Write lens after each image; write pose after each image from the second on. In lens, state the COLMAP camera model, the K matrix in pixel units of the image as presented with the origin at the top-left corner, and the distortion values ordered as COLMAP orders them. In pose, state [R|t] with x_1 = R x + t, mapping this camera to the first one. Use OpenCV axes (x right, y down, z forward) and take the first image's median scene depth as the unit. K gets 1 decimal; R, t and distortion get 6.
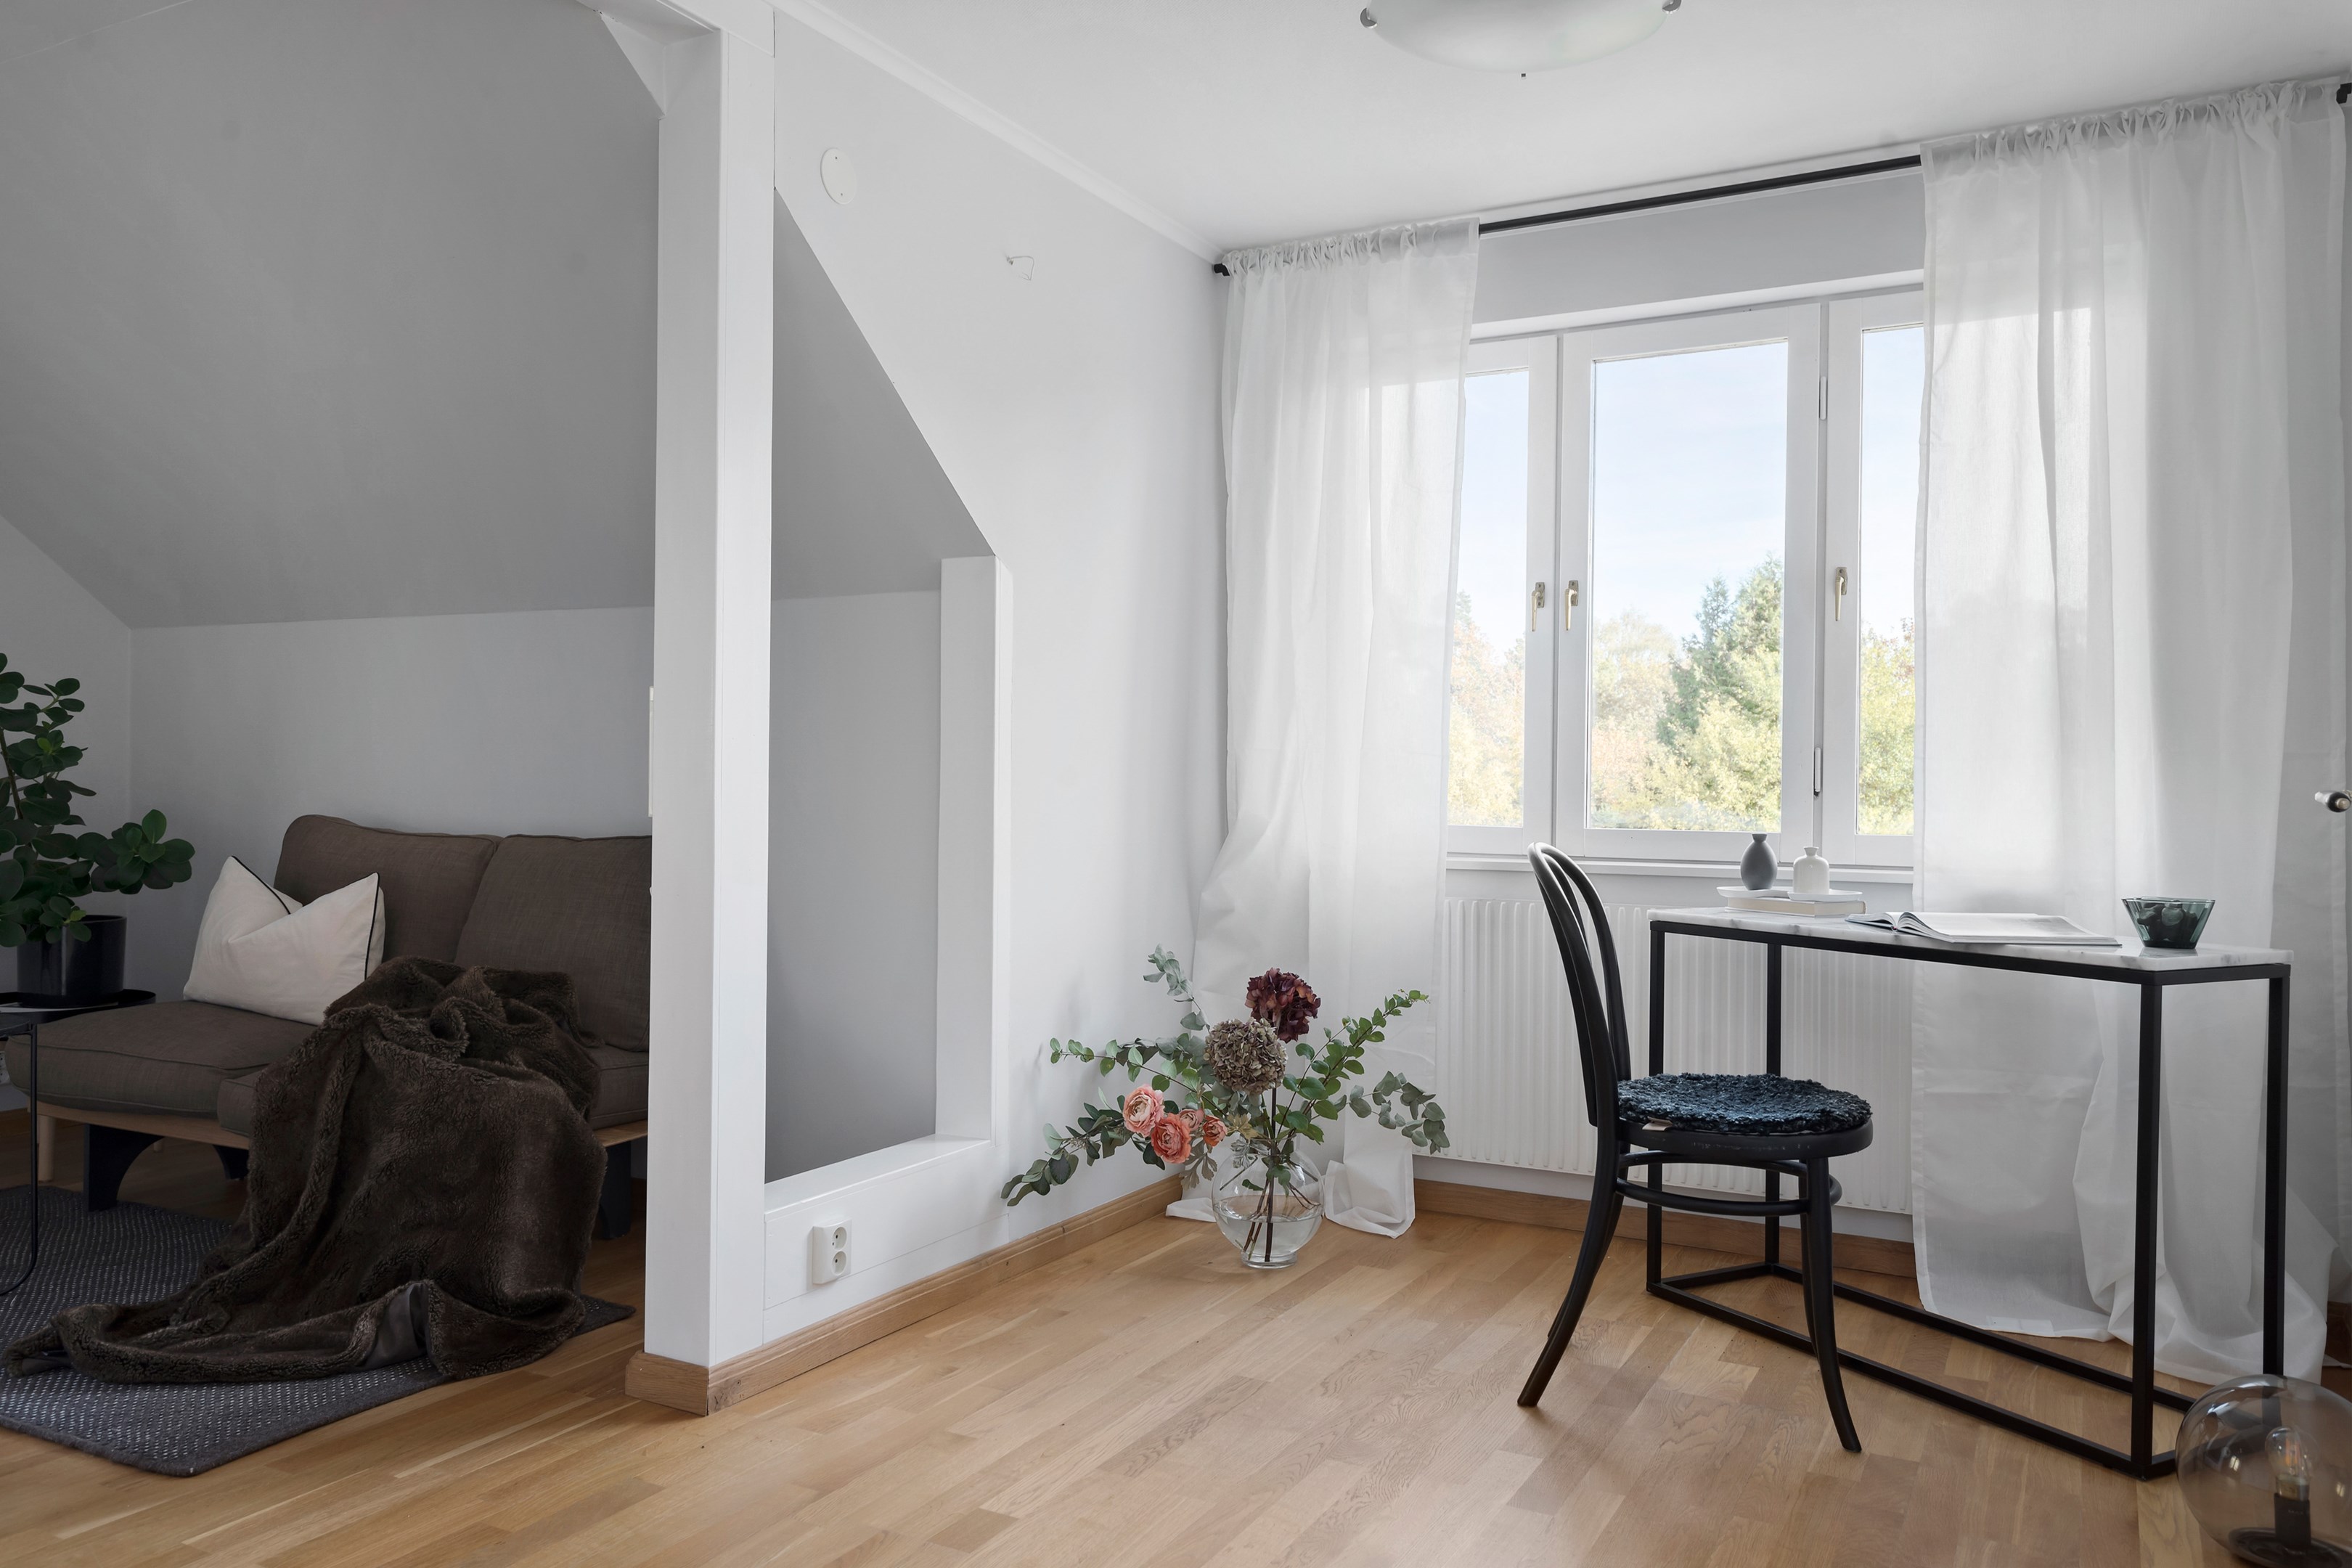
lens RADIAL K [[1759.3, 0, 1176.2], [0, 1759.3, 782.0], [0, 0, 1]] dist [0.007200, 0.003410]
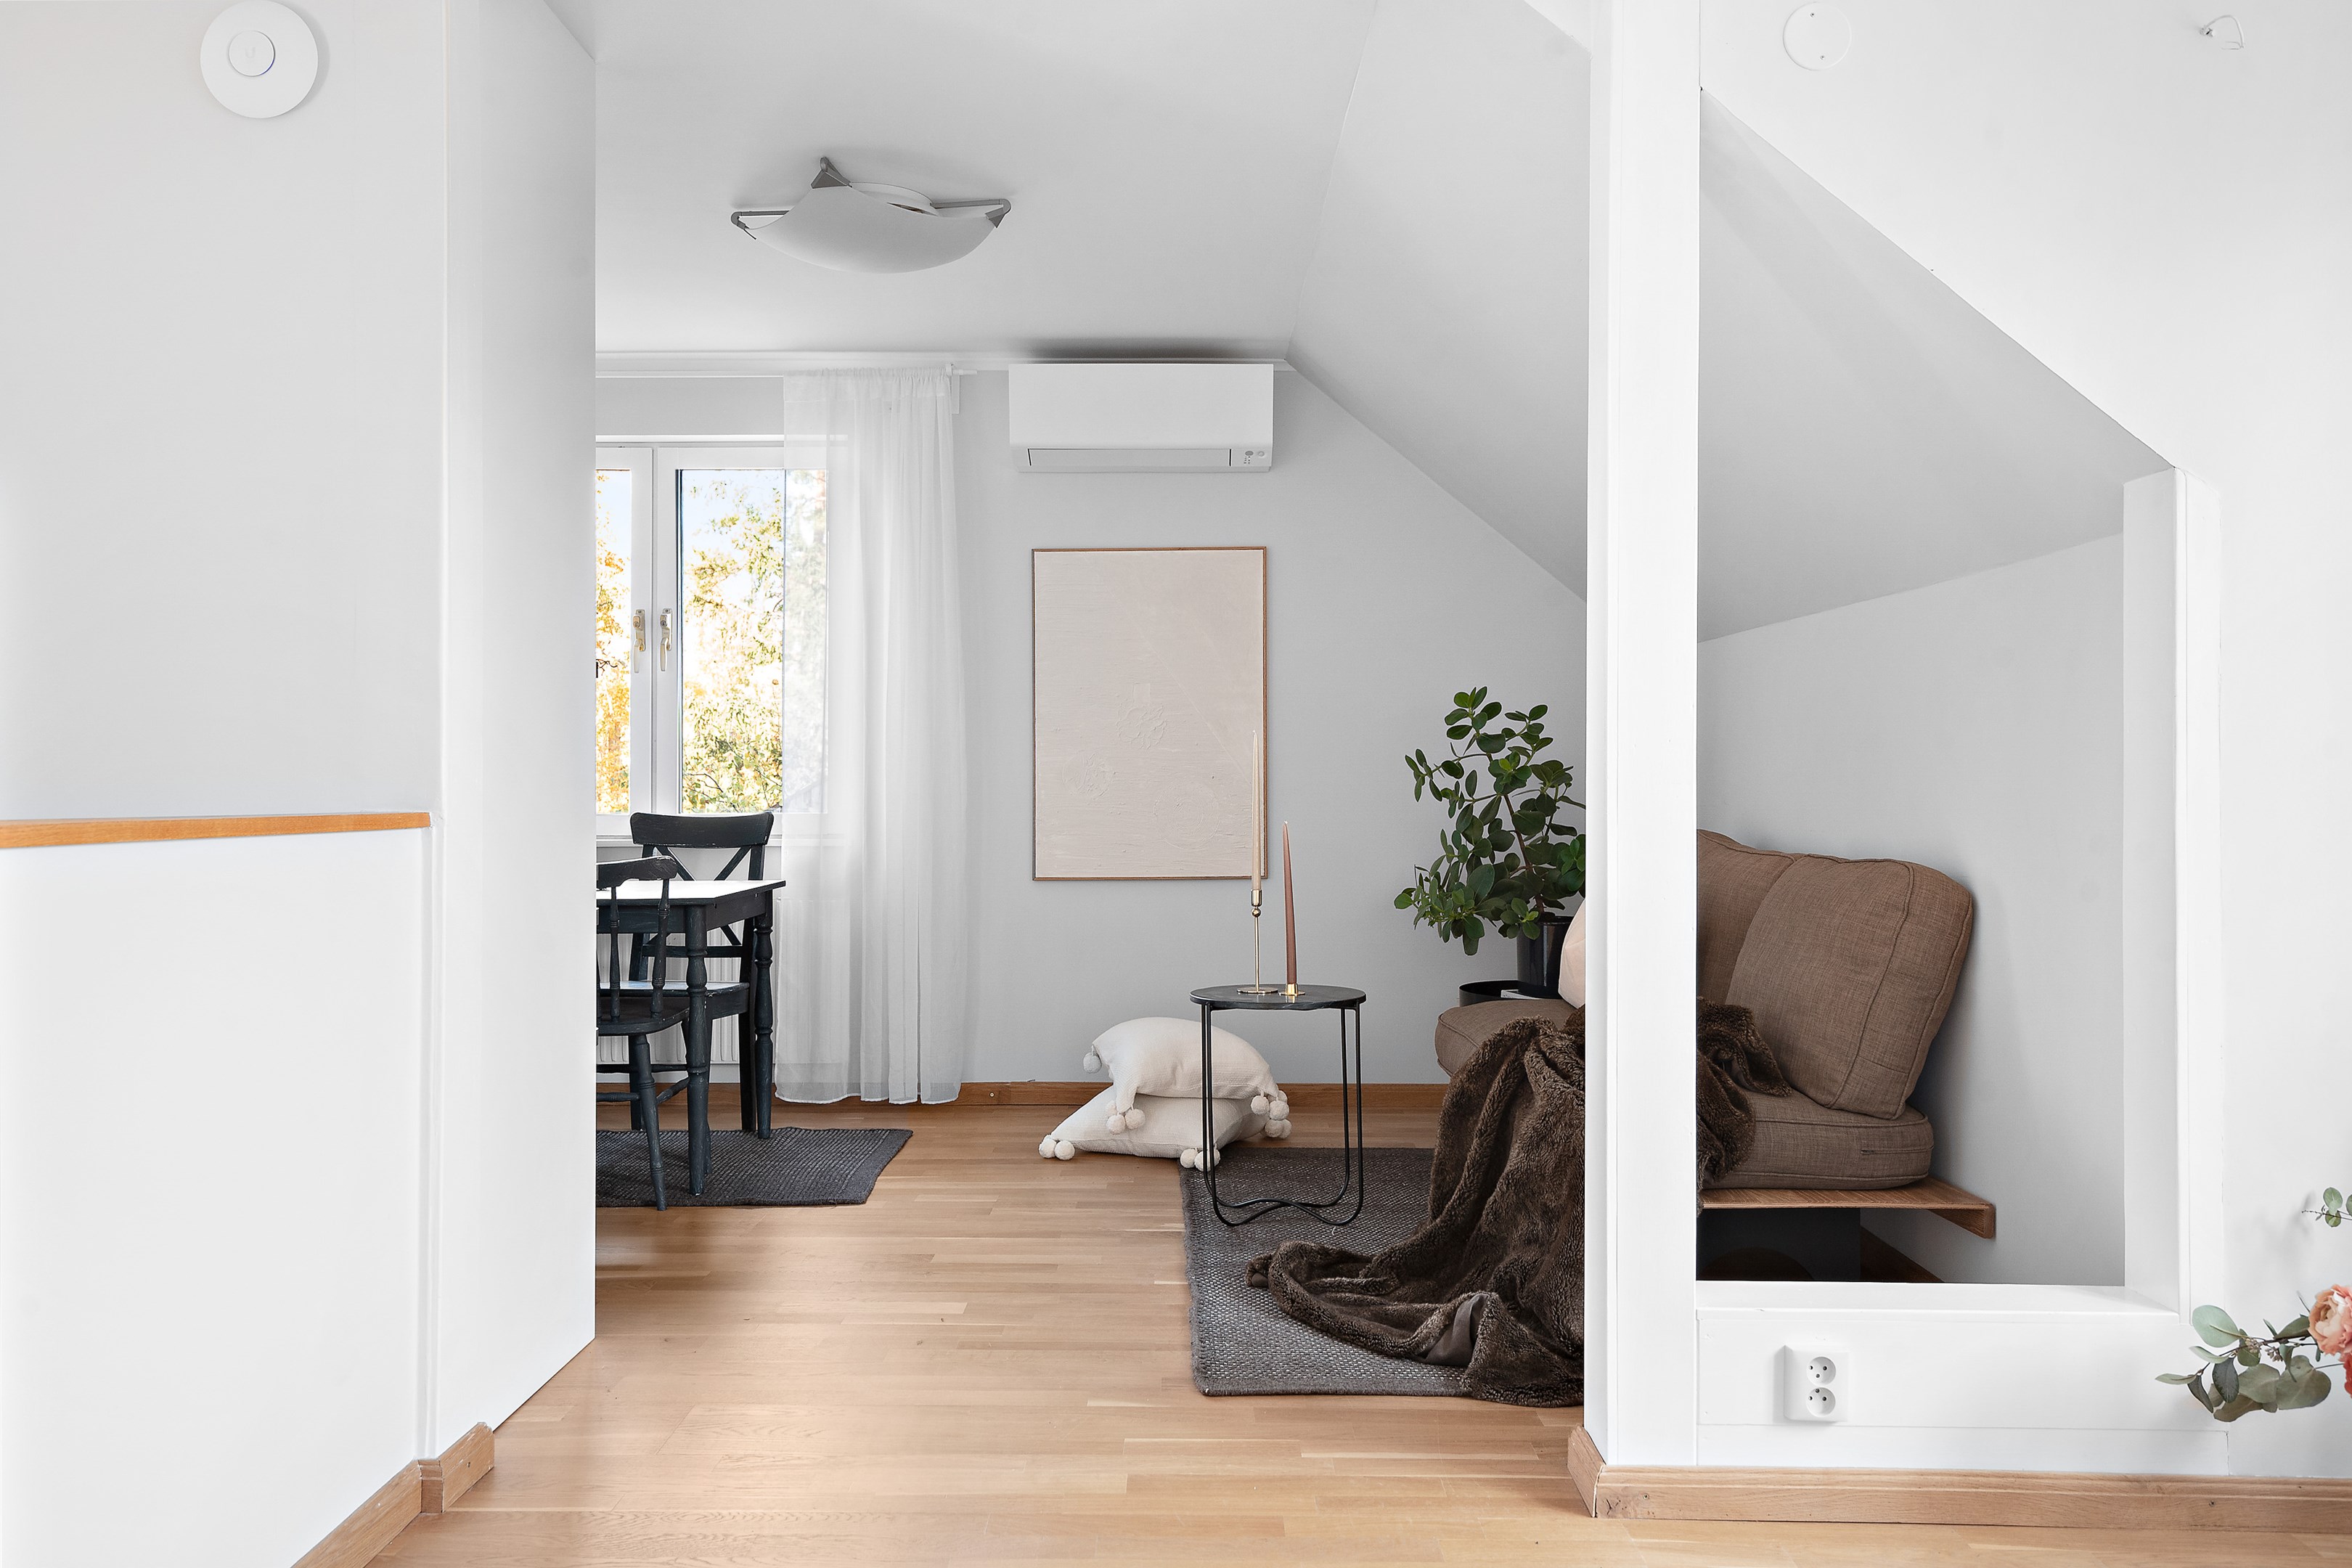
lens RADIAL K [[1832.5, 0, 1176.7], [0, 1832.5, 787.4], [0, 0, 1]] dist [0.015500, 0.013717]
pose [[0.431525, -0.006295, -0.902079, 0.445580], [0.003746, 0.999980, -0.005186, -0.001032], [0.902093, -0.001141, 0.431540, 0.389690]]
